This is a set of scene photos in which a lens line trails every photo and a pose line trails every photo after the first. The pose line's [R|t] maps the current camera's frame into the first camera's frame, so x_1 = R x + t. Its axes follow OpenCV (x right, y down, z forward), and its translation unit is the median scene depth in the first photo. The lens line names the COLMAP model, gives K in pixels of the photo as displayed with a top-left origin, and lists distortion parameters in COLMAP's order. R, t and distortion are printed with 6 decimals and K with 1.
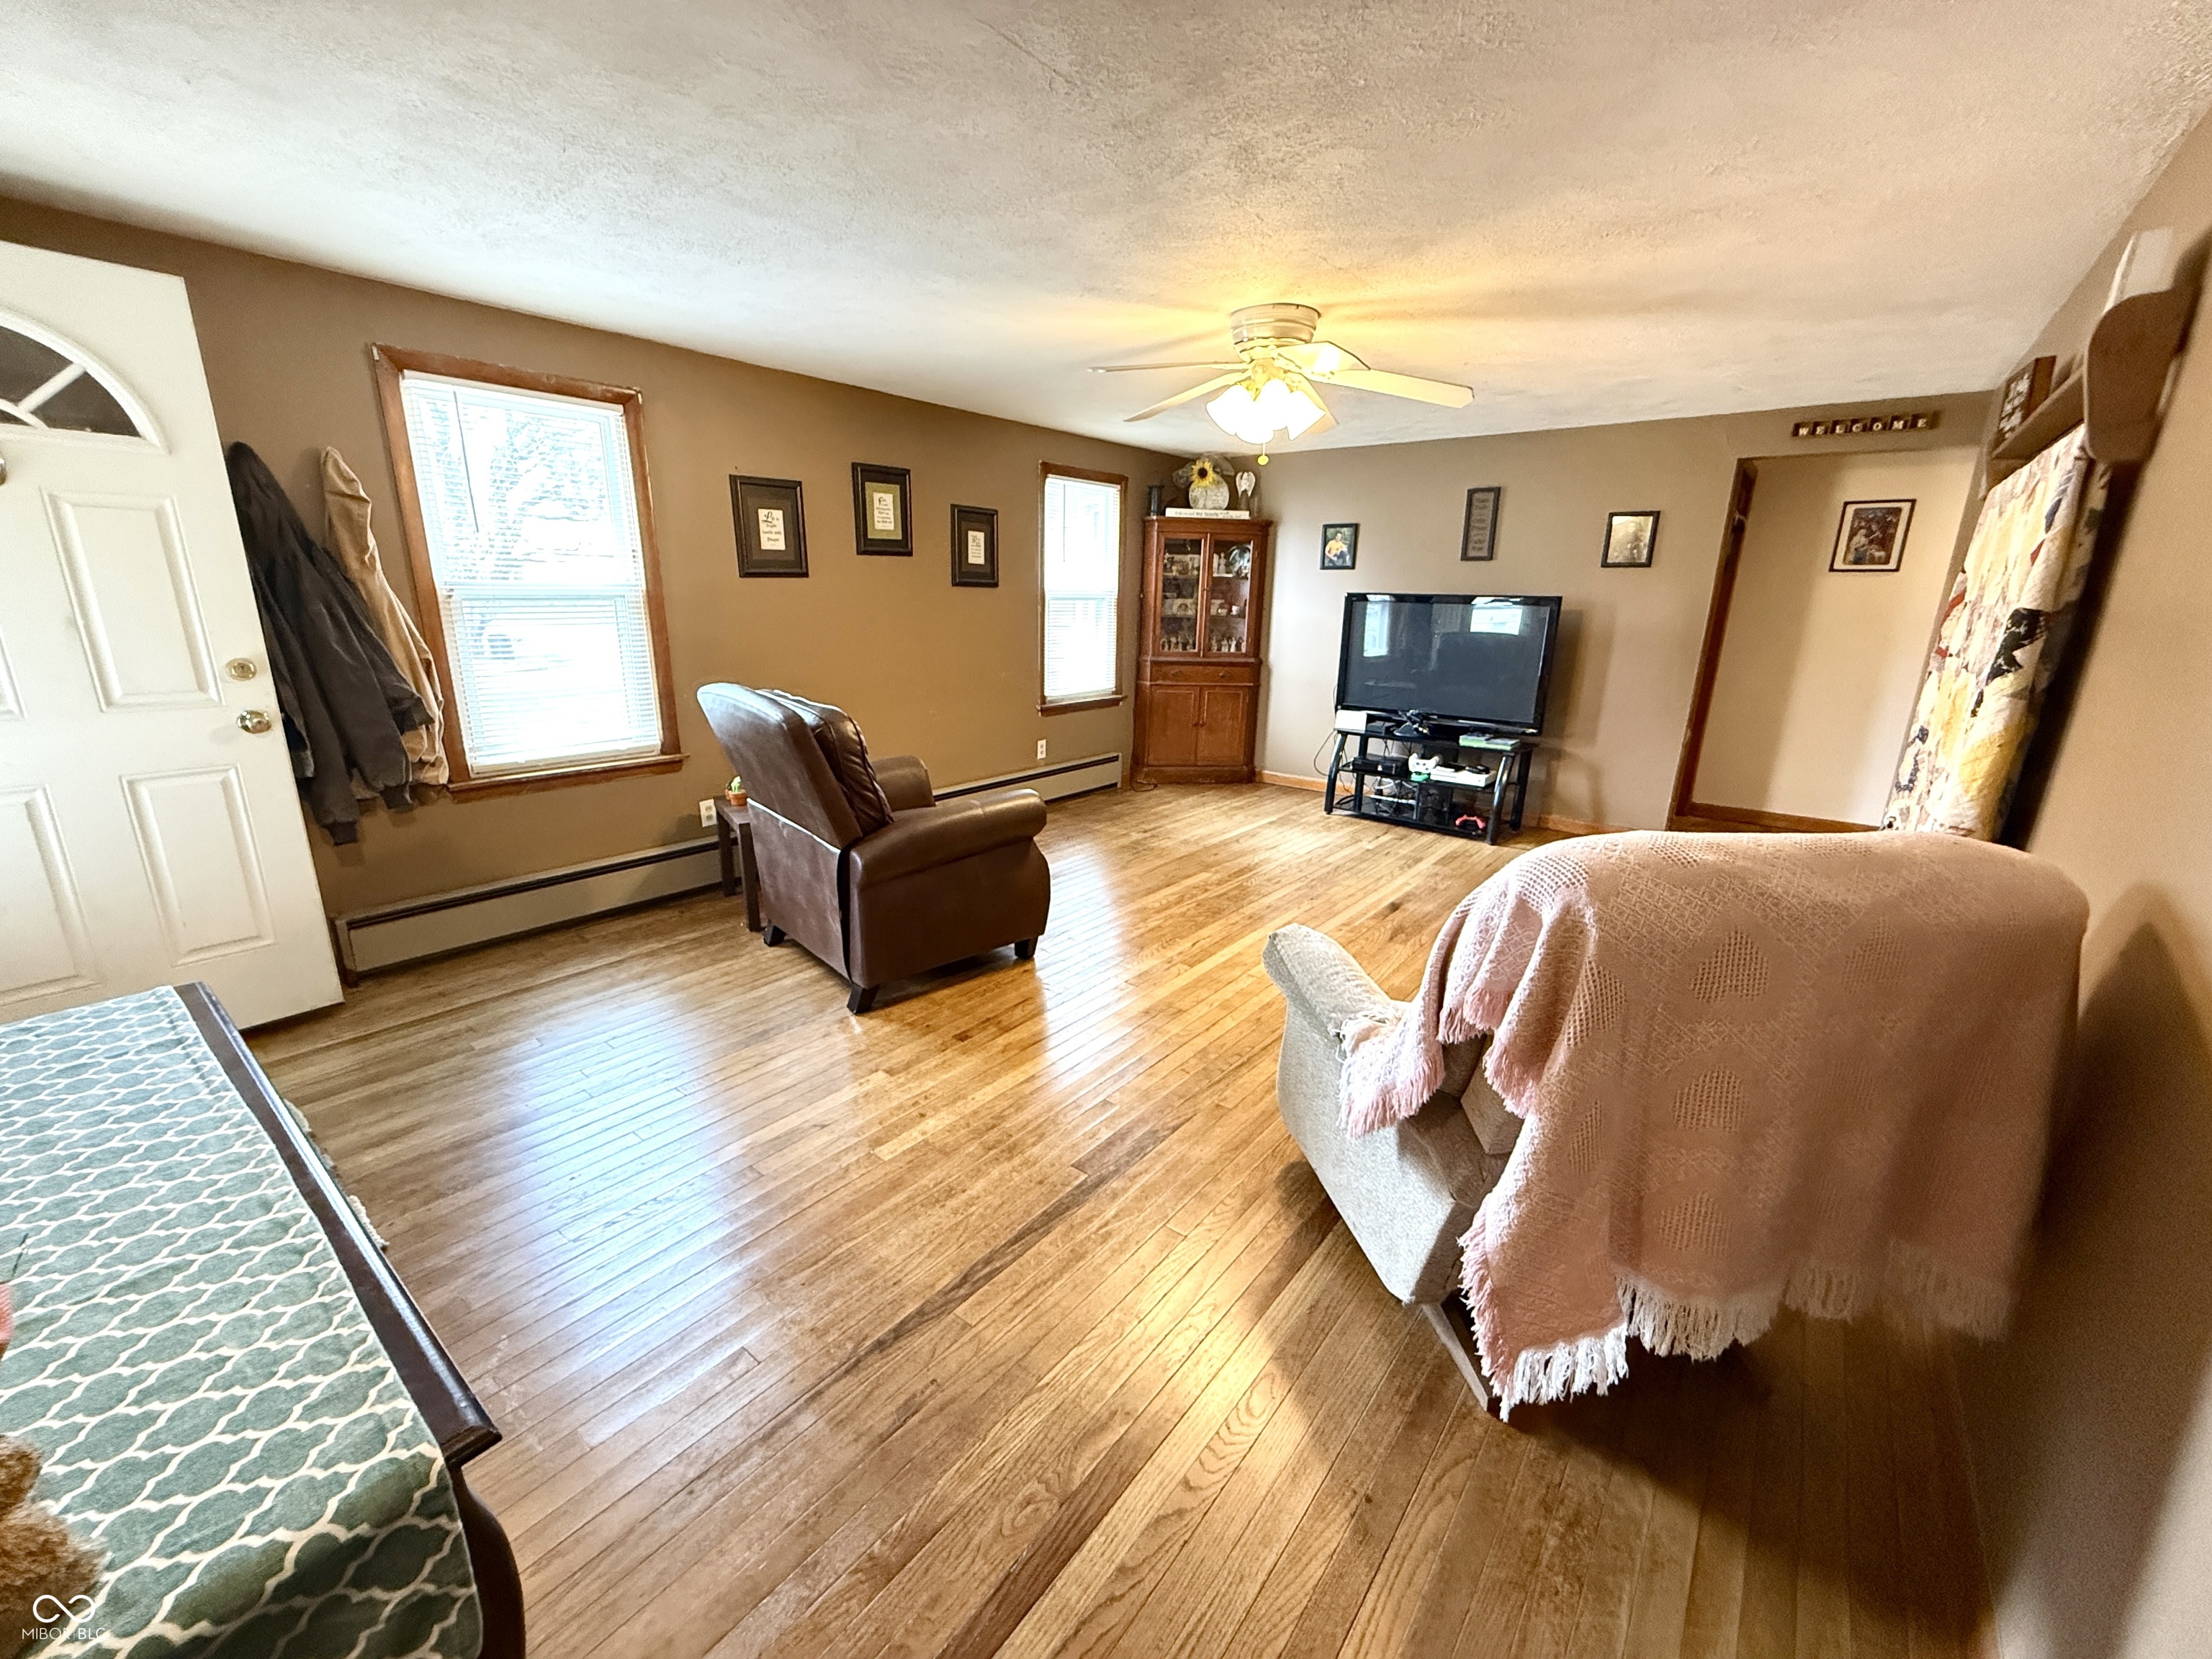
lens RADIAL K [[882.4, 0, 1101.8], [0, 882.4, 818.7], [0, 0, 1]] dist [0.000537, -0.001168]
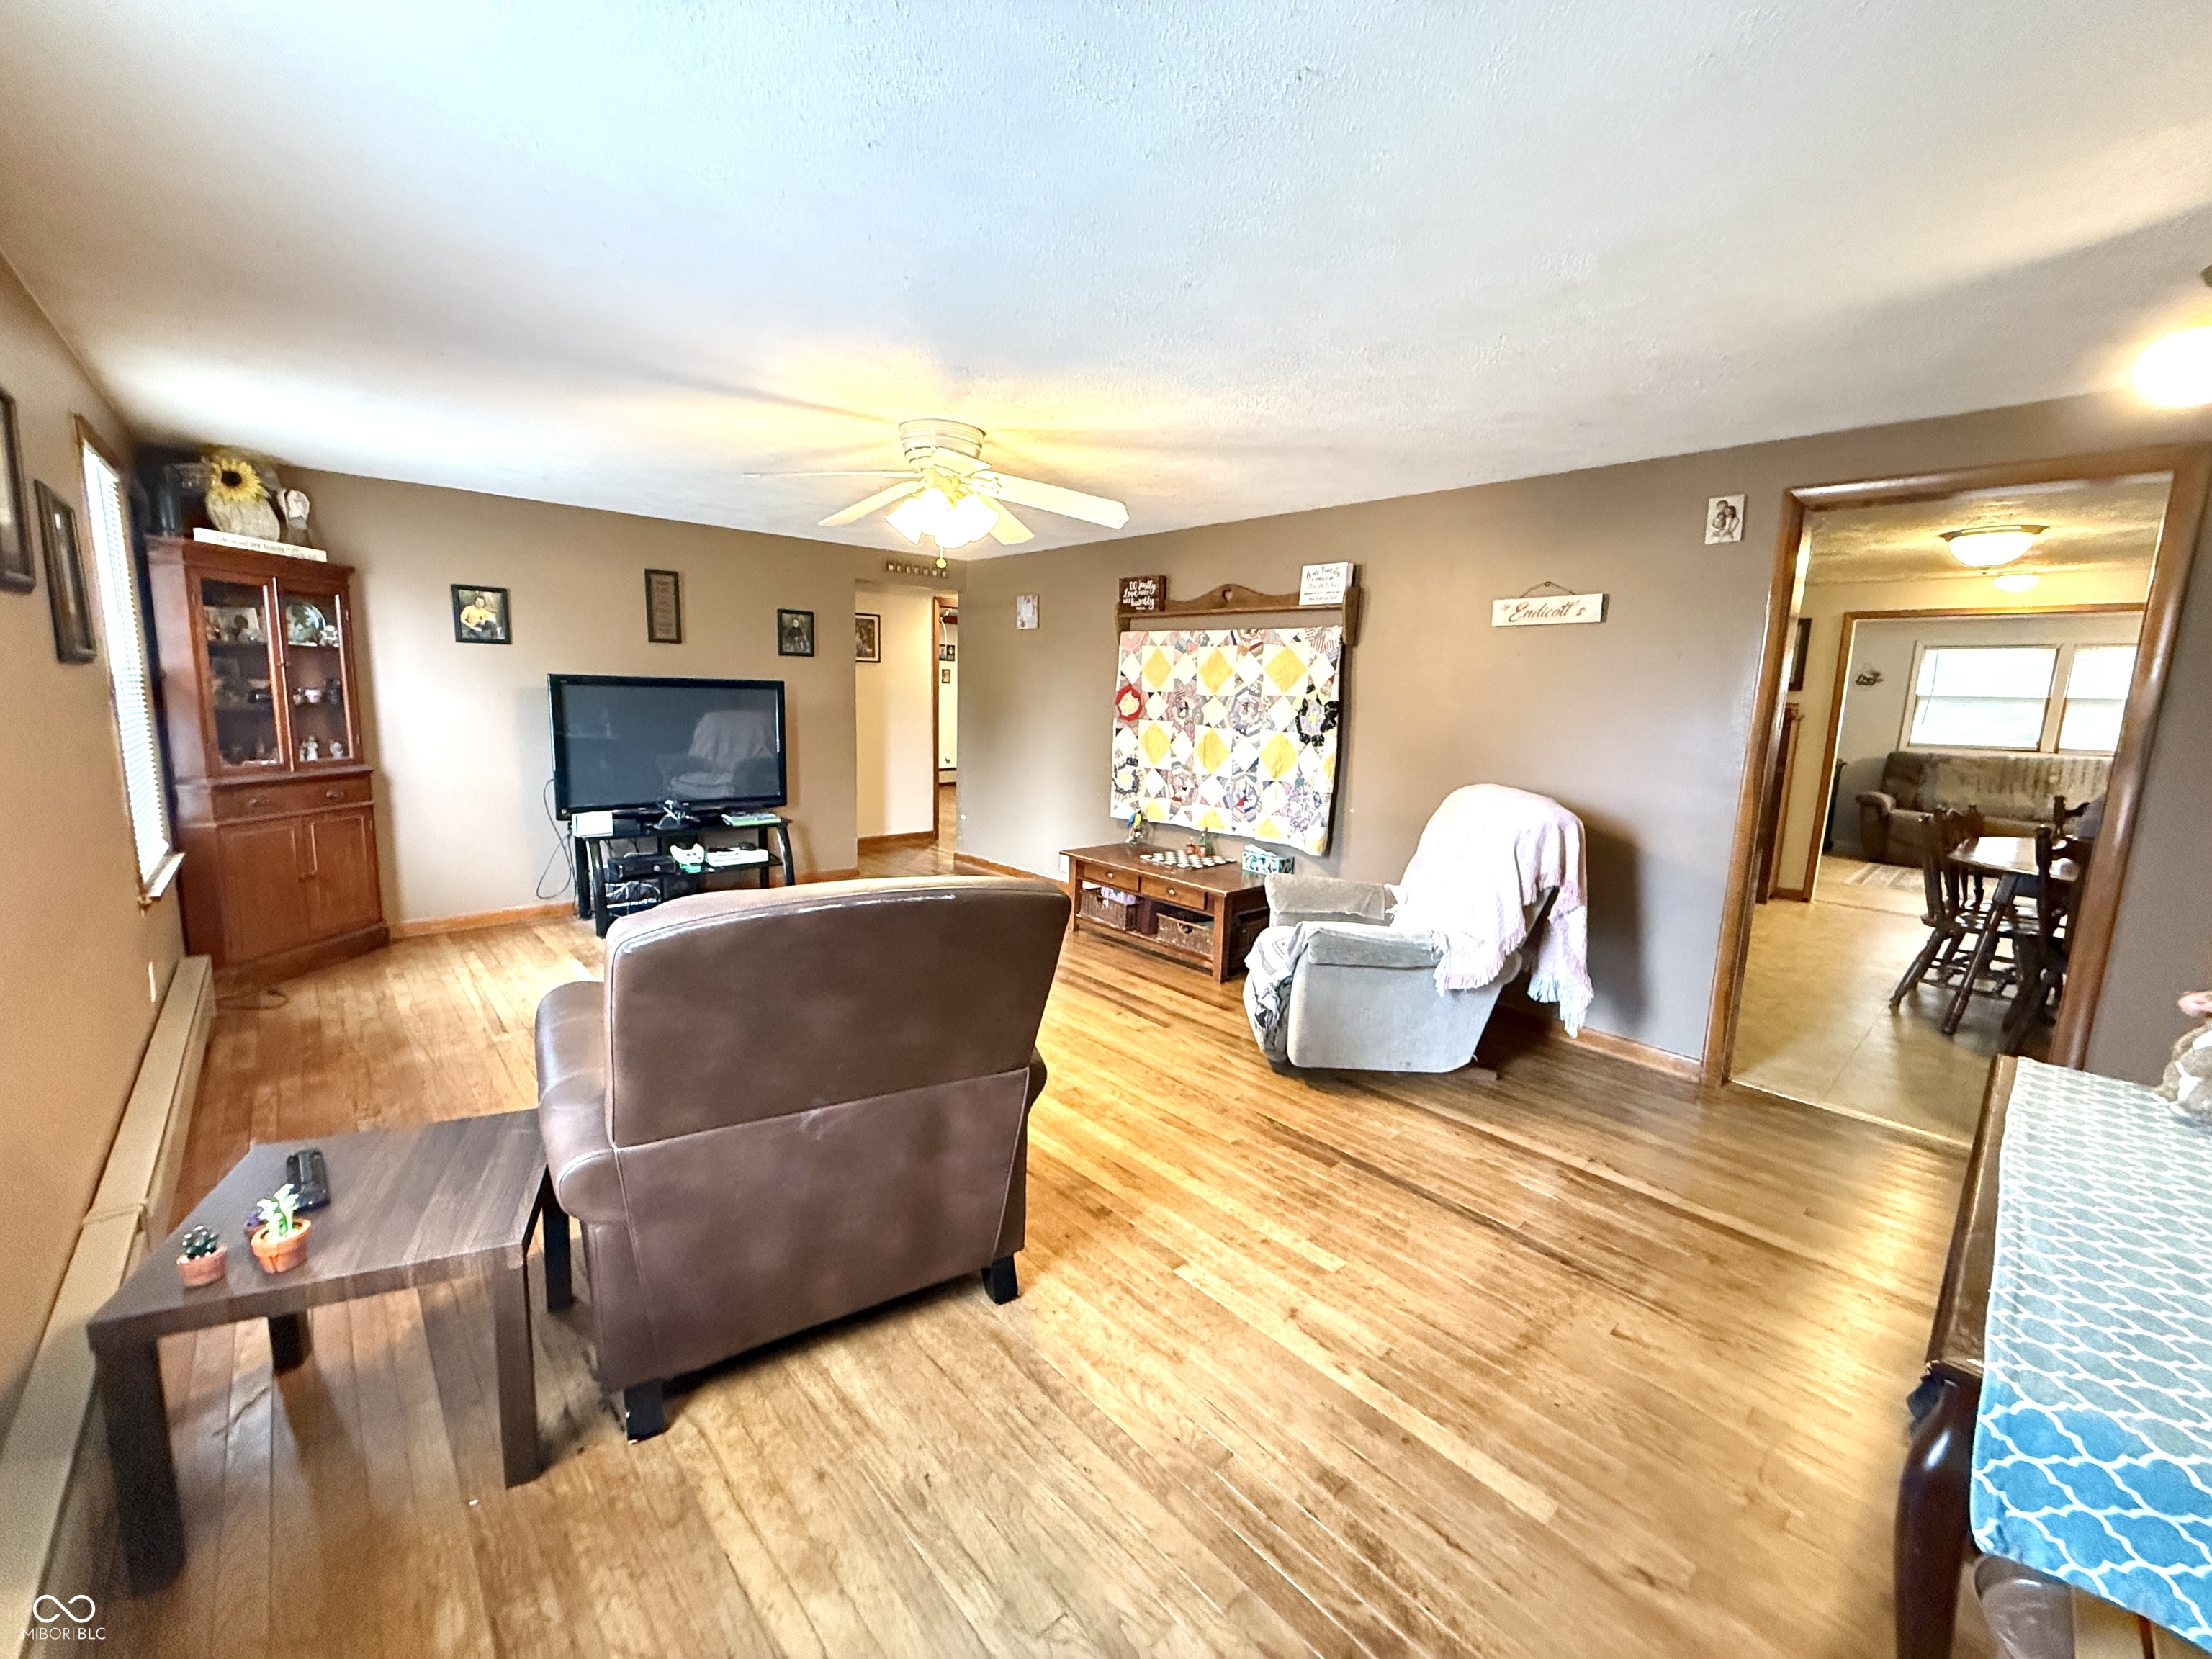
lens RADIAL K [[882.4, 0, 1093.2], [0, 882.4, 816.1], [0, 0, 1]] dist [0.000537, -0.001168]
pose [[0.162819, -0.152852, 0.974744, -0.477023], [0.220886, 0.968499, 0.114977, -0.113965], [-0.961613, 0.196587, 0.191453, 0.393817]]
